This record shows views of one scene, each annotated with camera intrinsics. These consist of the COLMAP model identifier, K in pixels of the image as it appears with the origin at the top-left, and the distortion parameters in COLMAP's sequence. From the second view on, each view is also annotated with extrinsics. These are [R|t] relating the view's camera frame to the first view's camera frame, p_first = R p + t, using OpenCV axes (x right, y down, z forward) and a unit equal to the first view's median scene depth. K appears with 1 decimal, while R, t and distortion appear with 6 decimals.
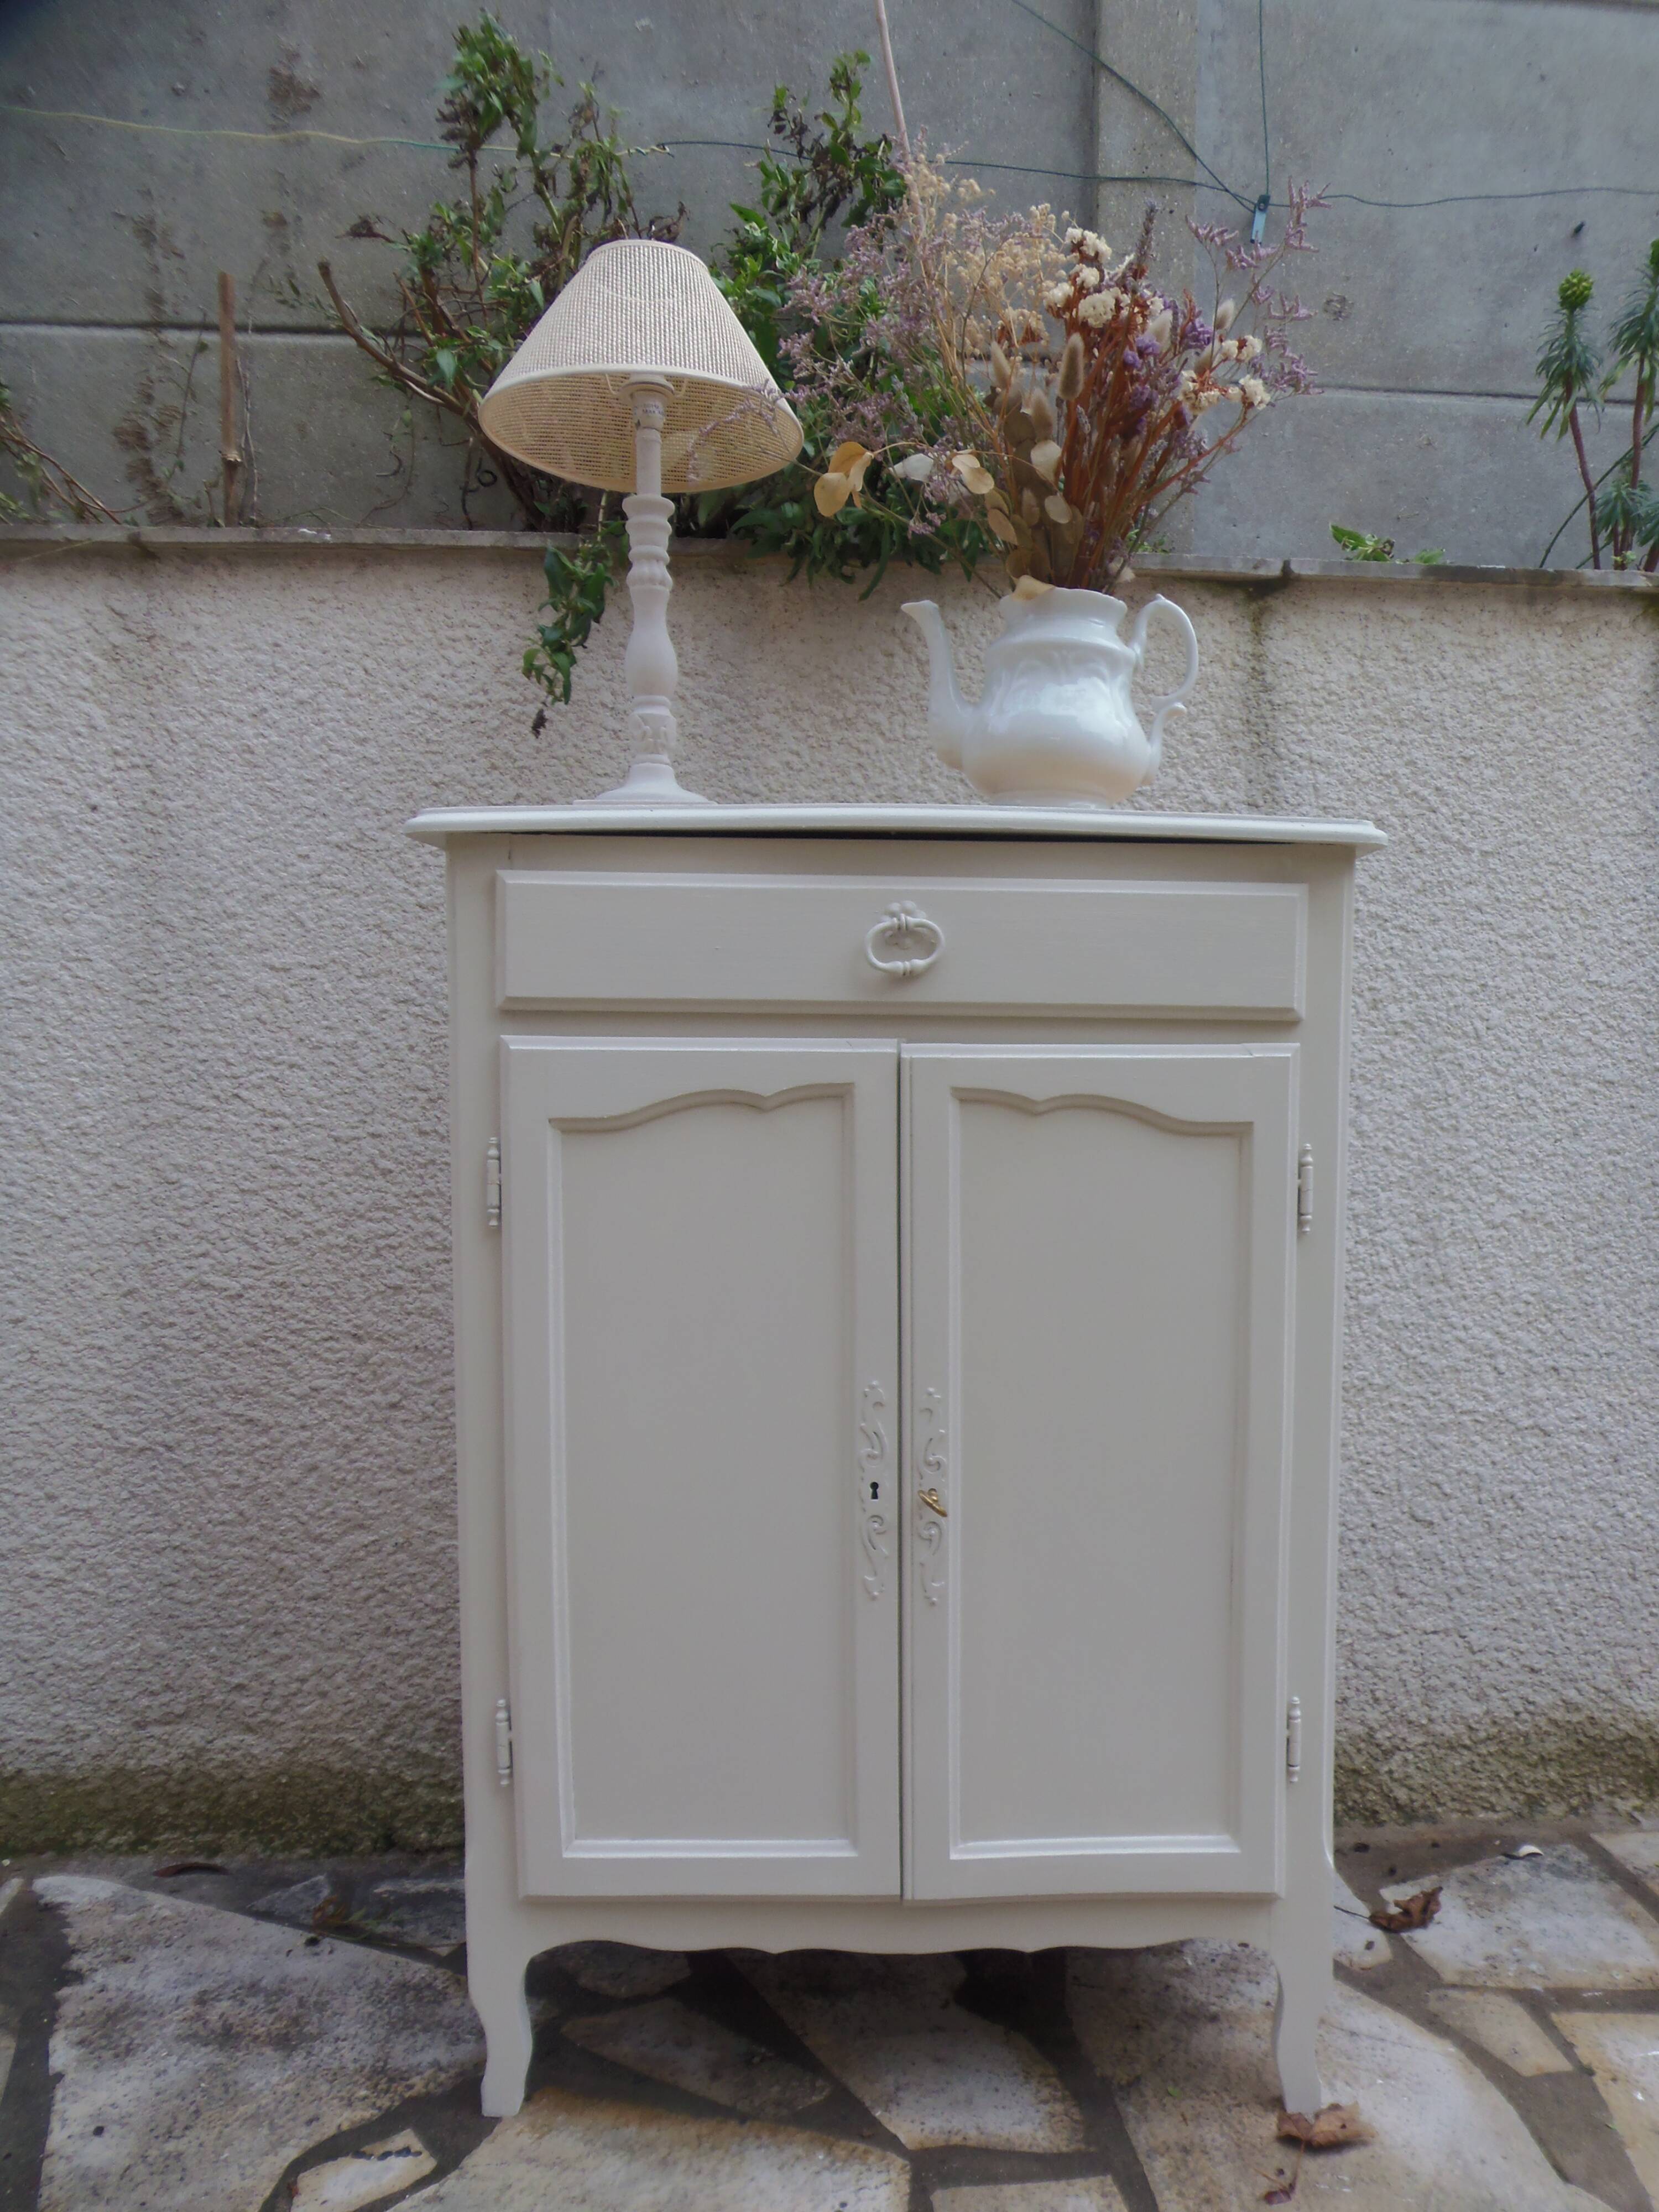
lens RADIAL K [[1608.7, 0, 938.3], [0, 1608.7, 1141.8], [0, 0, 1]] dist [-0.024118, -0.007794]
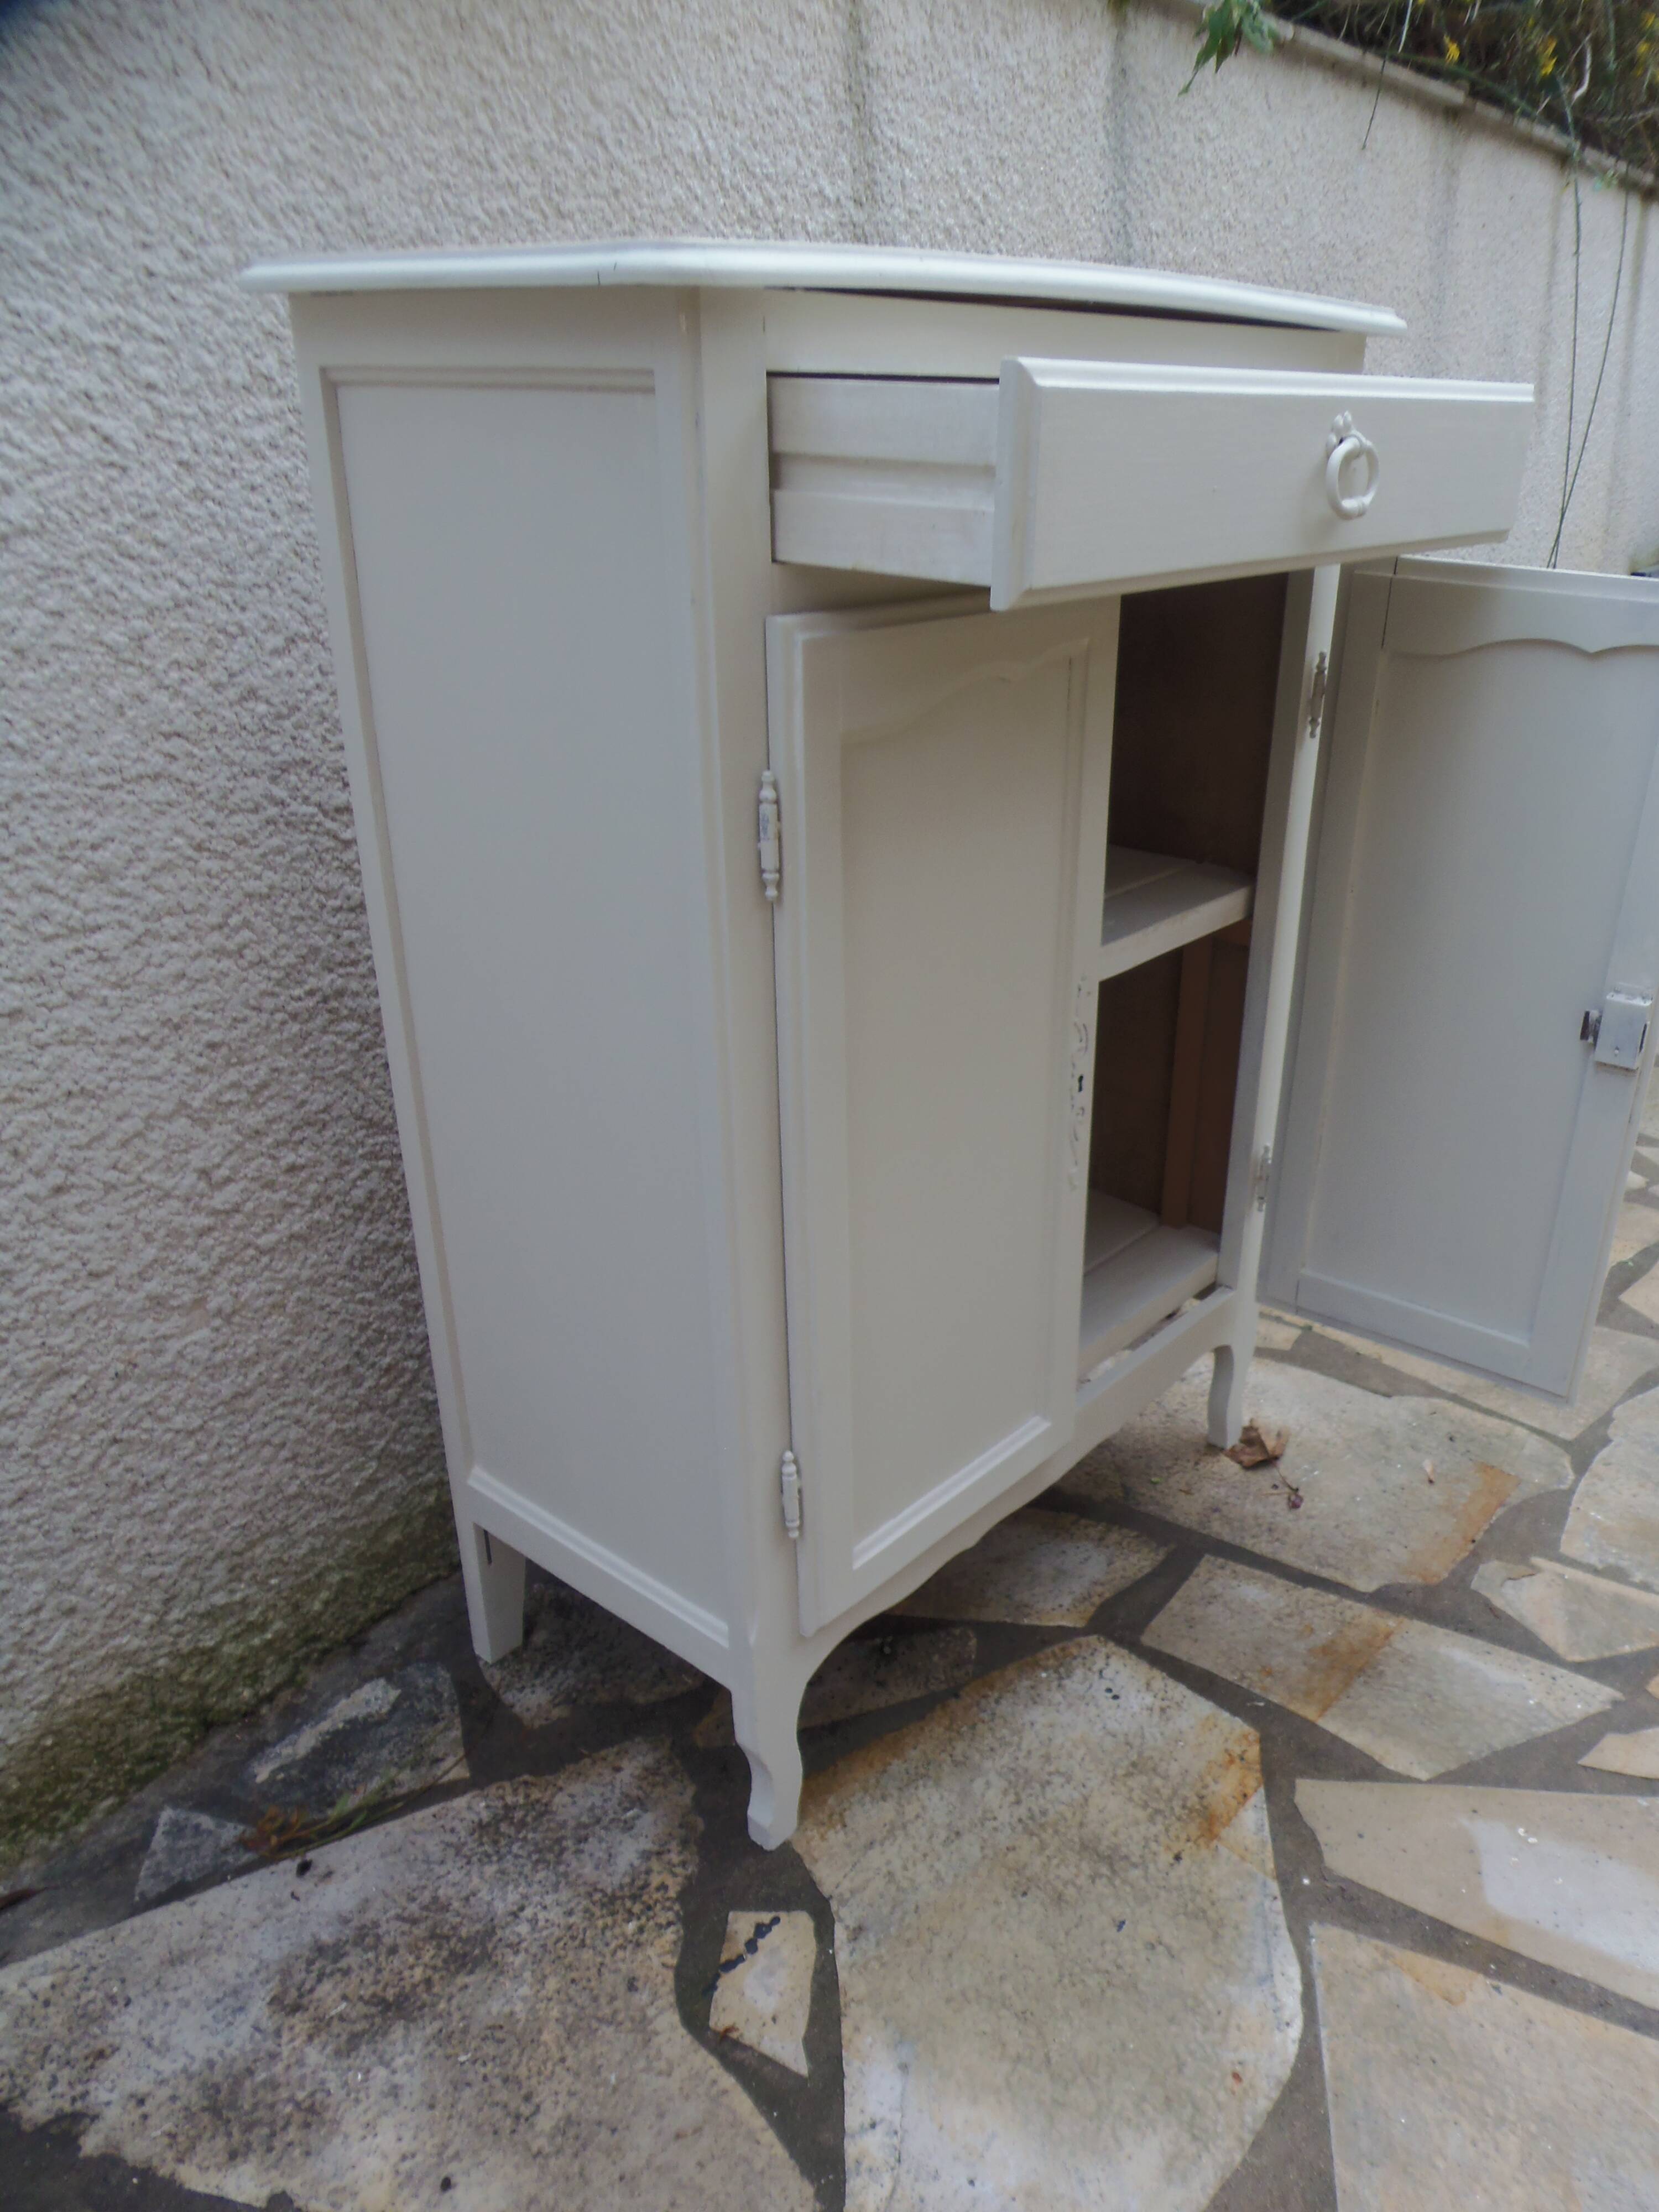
lens RADIAL K [[1655.5, 0, 947.6], [0, 1655.5, 1148.3], [0, 0, 1]] dist [-0.042827, 0.017852]
pose [[0.639929, -0.328742, 0.694564, -0.561714], [0.037385, 0.916119, 0.399161, -0.097864], [-0.767524, -0.229468, 0.598541, 0.340404]]
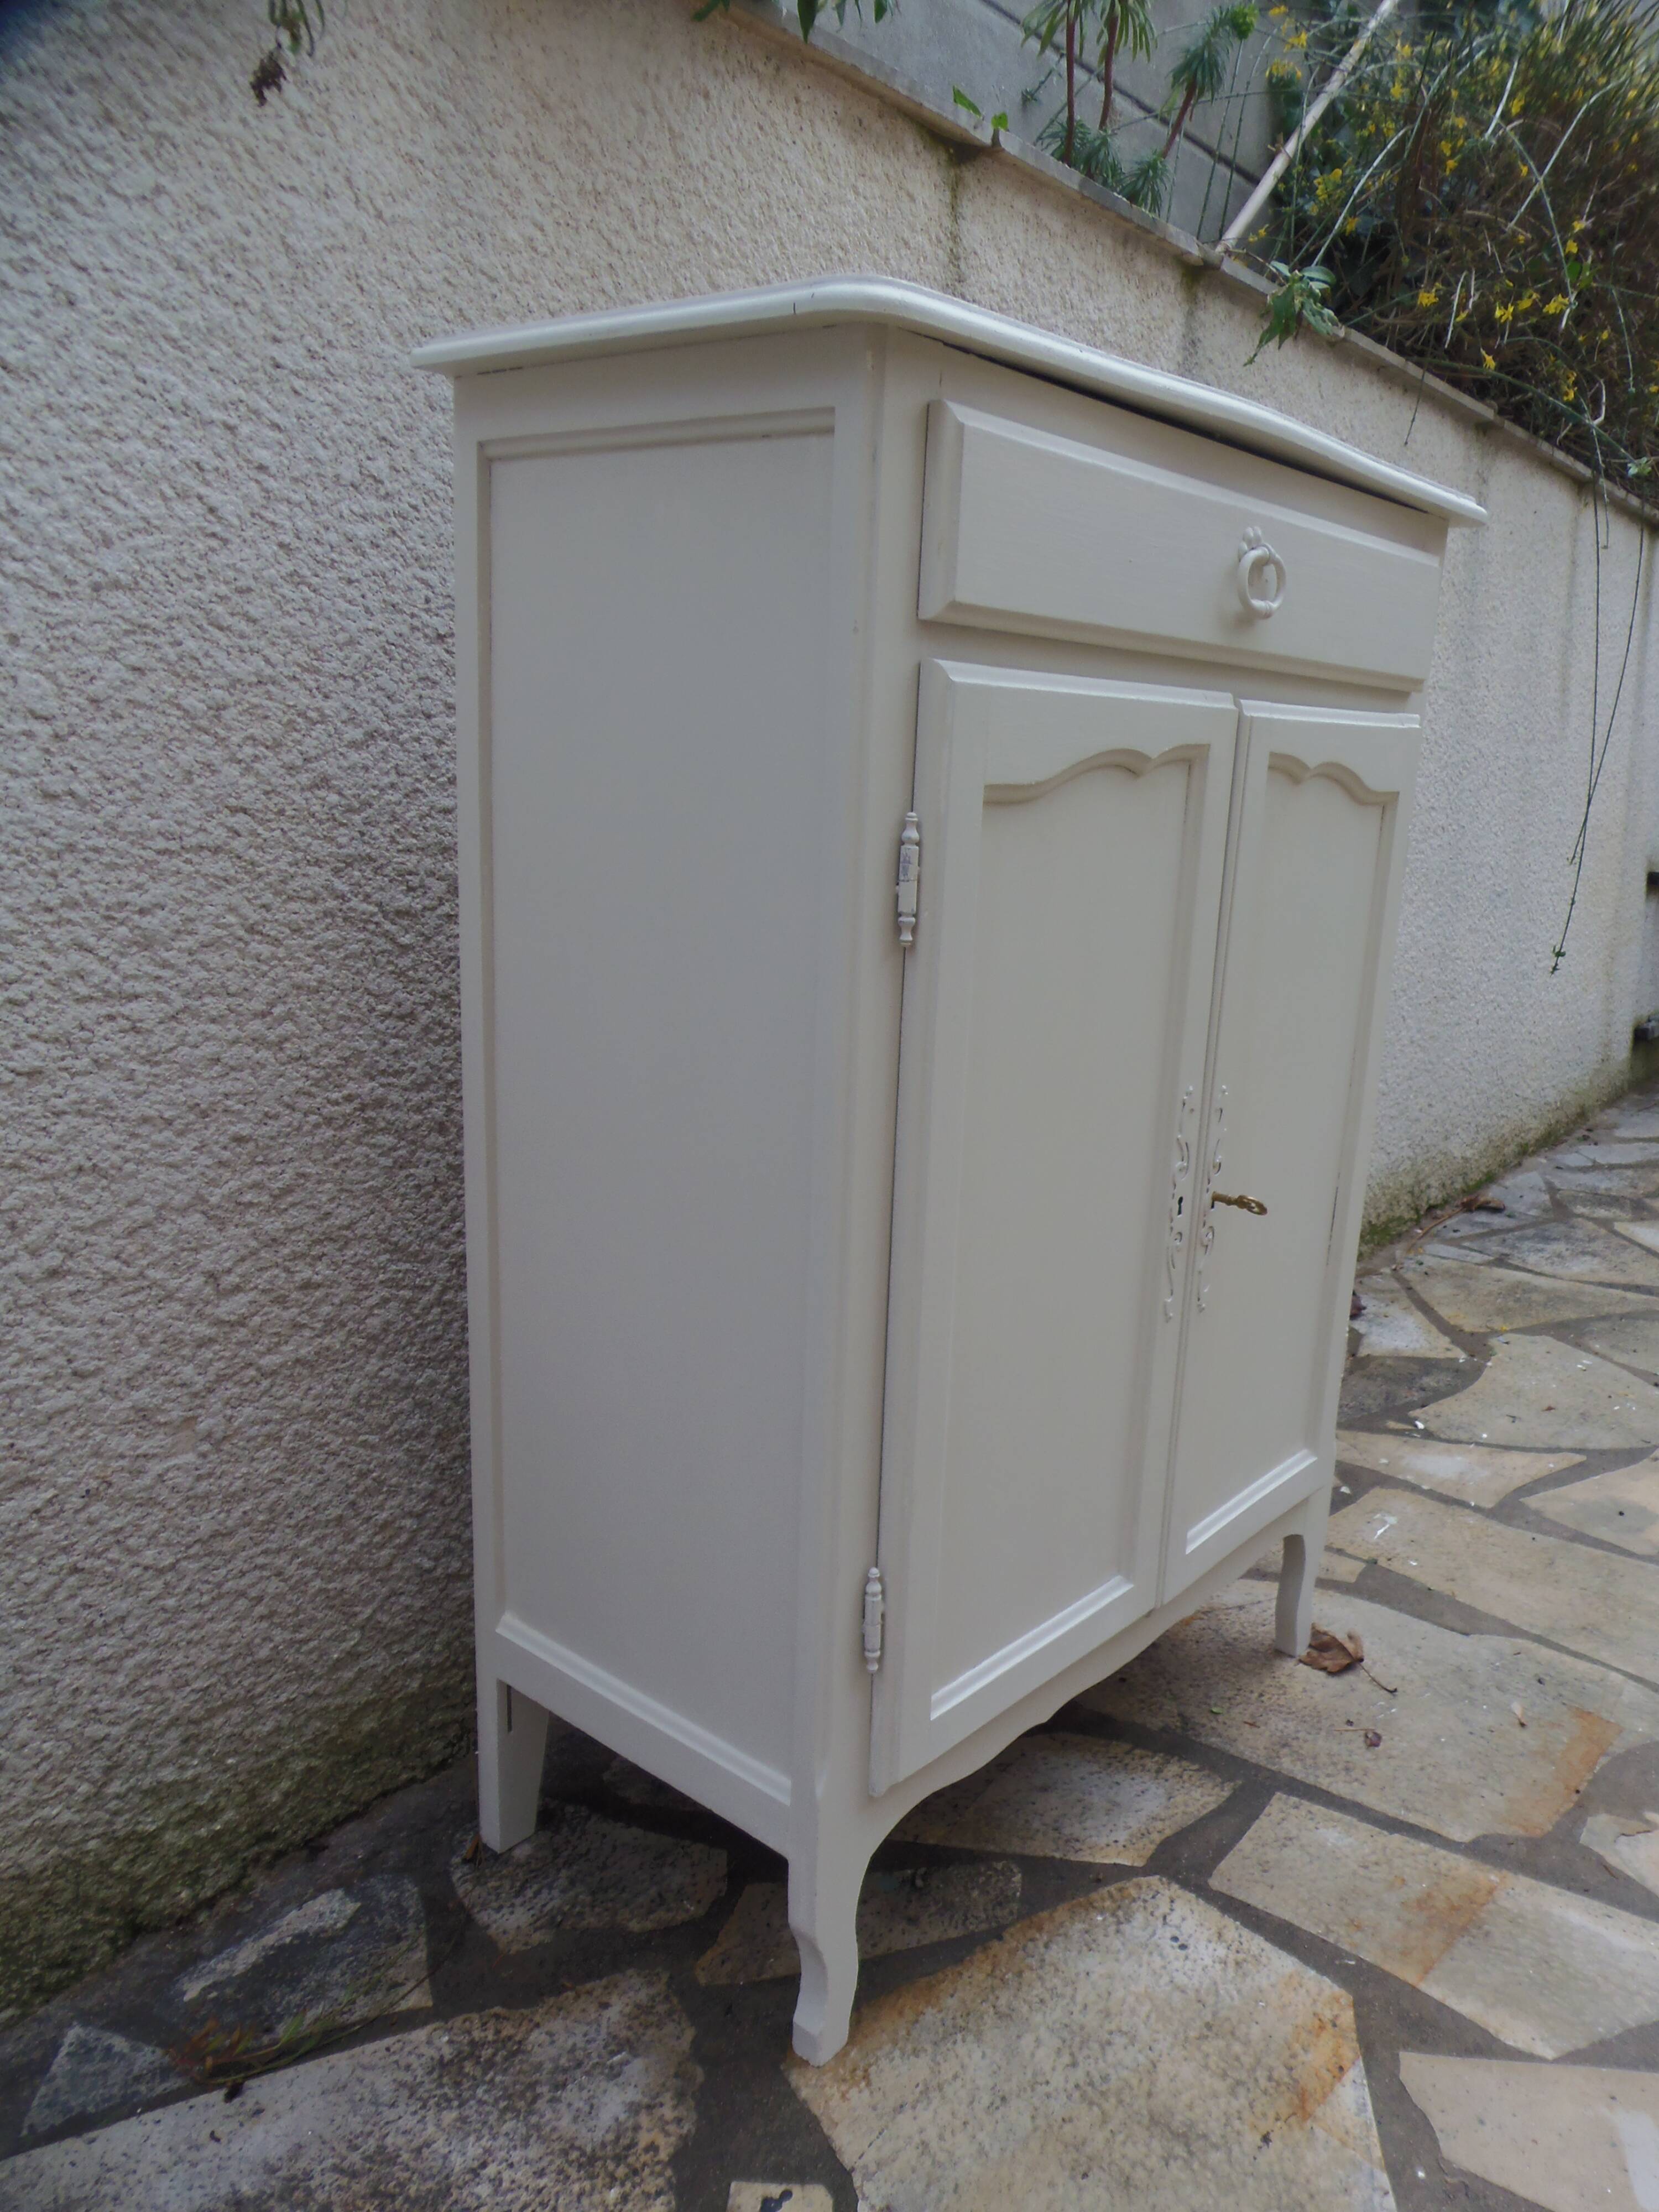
lens RADIAL K [[1655.5, 0, 955.3], [0, 1655.5, 1130.0], [0, 0, 1]] dist [-0.042827, 0.017852]
pose [[0.647090, -0.157043, 0.746065, -0.564509], [-0.002977, 0.978028, 0.208451, -0.011488], [-0.762408, -0.137107, 0.632404, 0.379274]]
